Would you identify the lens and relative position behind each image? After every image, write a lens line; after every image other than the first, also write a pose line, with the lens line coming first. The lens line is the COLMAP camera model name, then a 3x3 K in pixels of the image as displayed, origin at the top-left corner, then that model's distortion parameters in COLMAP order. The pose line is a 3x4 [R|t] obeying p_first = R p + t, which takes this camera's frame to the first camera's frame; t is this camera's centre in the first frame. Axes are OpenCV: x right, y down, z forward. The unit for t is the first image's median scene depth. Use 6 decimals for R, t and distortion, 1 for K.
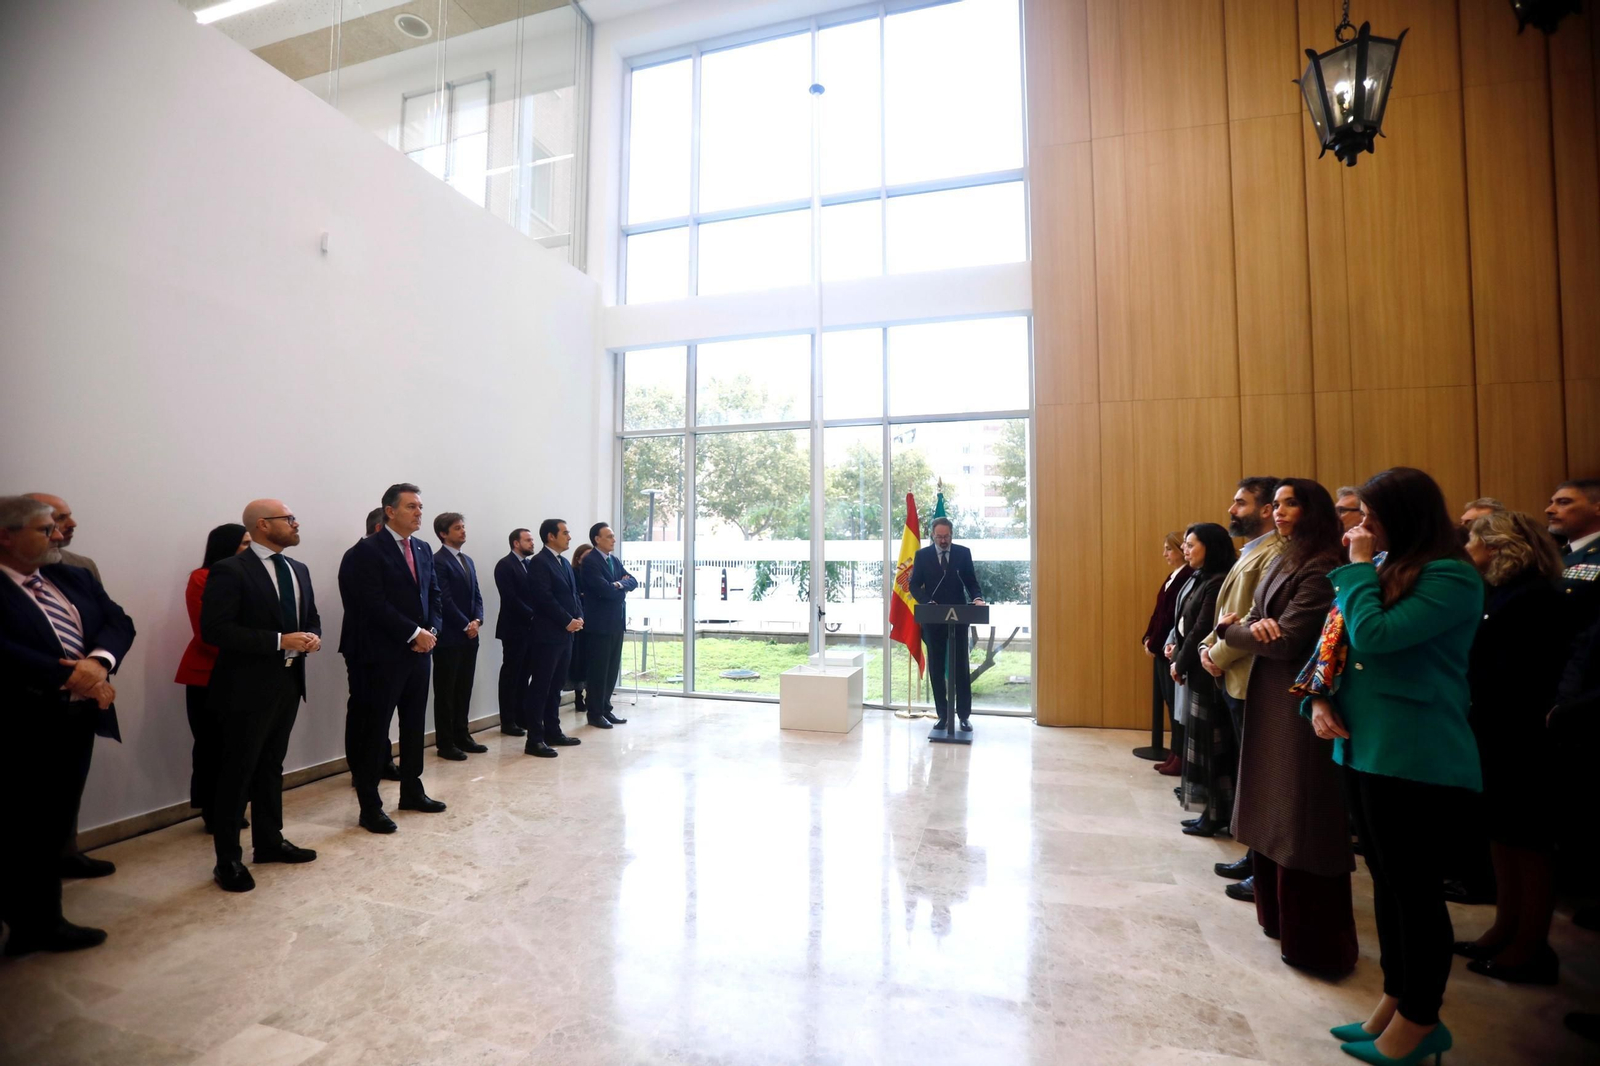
lens RADIAL K [[728.5, 0, 800.0], [0, 728.5, 533.0], [0, 0, 1]] dist [-0.075999, 0.030628]
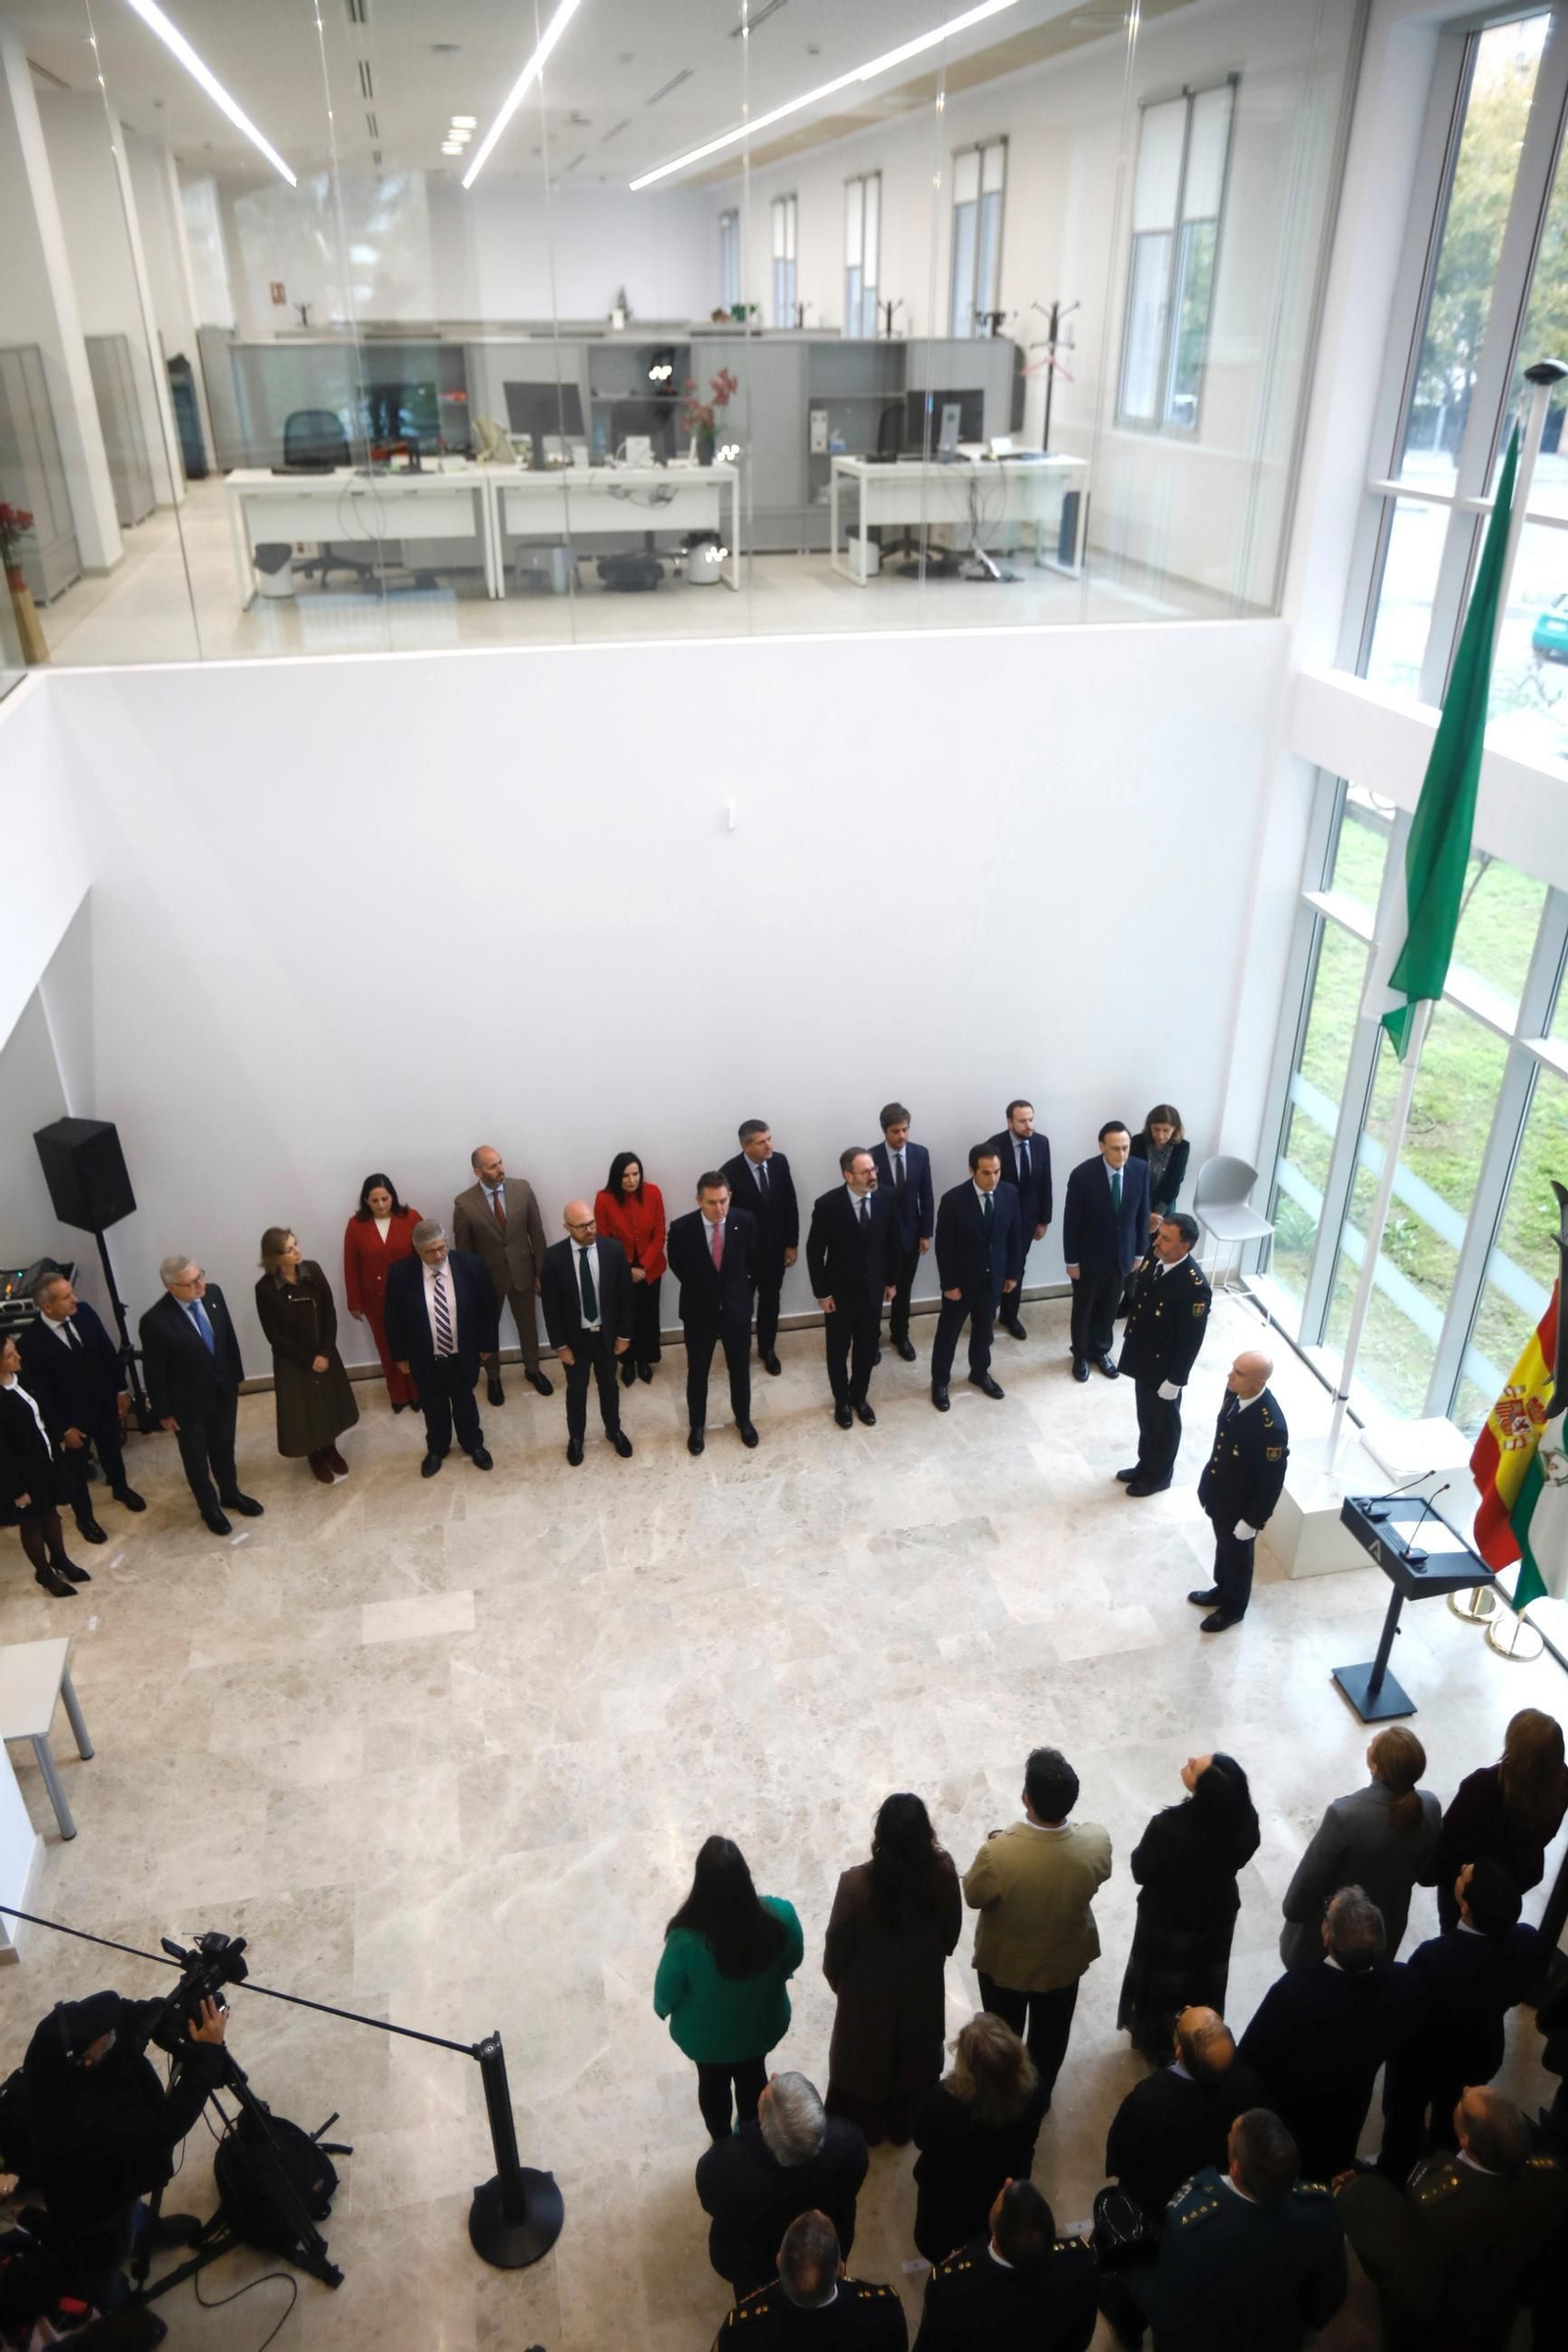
lens RADIAL K [[1598.4, 0, 794.2], [0, 1598.4, 1199.5], [0, 0, 1]] dist [-0.025410, 0.001557]
pose [[0.483362, 0.430213, -0.762416, 1.022988], [0.034960, 0.860733, 0.507855, -0.980240], [0.874722, -0.272132, 0.401005, 0.161091]]
